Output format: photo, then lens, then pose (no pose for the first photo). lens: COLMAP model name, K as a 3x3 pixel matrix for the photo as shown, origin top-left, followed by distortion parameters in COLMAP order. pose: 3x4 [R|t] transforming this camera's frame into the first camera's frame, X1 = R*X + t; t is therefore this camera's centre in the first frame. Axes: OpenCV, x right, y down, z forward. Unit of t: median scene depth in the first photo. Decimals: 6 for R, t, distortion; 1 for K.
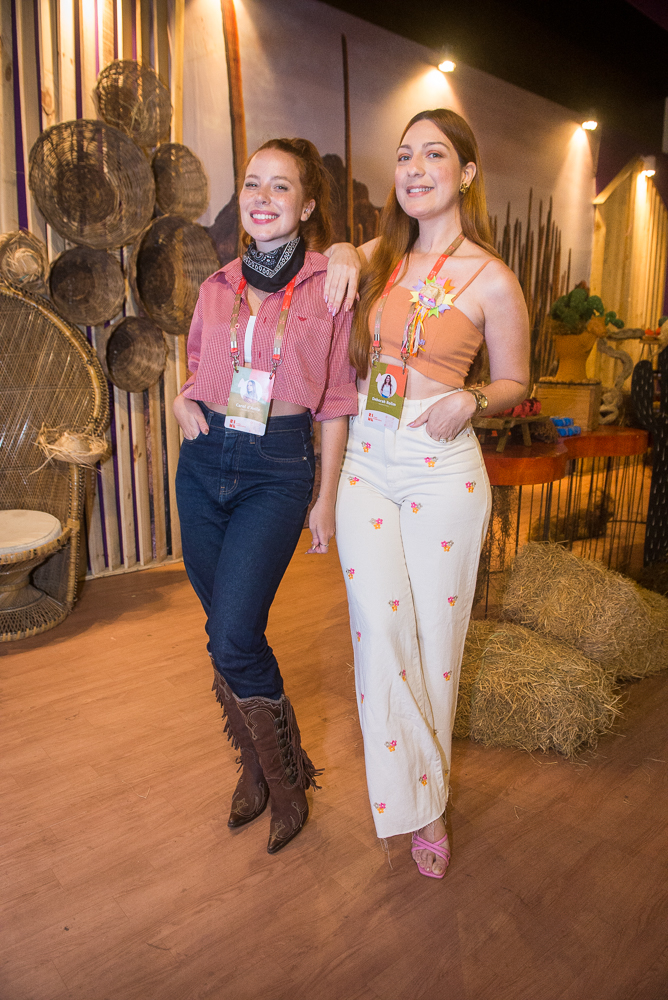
lens RADIAL K [[705.1, 0, 334.0], [0, 705.1, 500.0], [0, 0, 1]] dist [-0.049527, -0.003219]
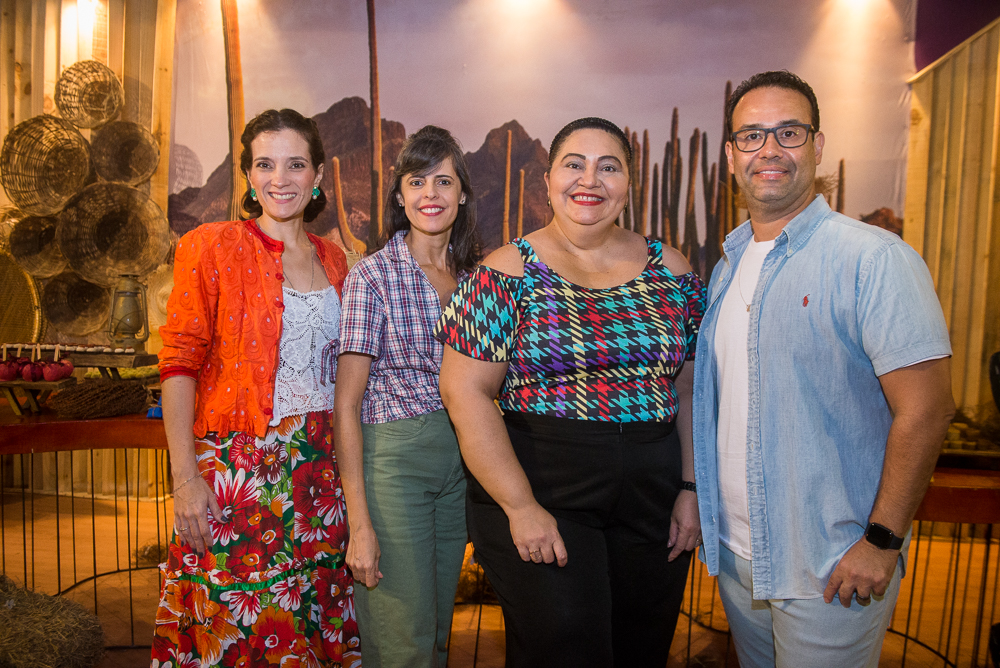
lens RADIAL K [[781.2, 0, 501.5], [0, 781.2, 327.9], [0, 0, 1]] dist [-0.026977, -0.001607]
pose [[0.708564, 0.046819, -0.704091, 1.124236], [-0.175189, 0.978229, -0.111255, -0.152287], [0.683554, 0.202180, 0.701340, 0.610508]]
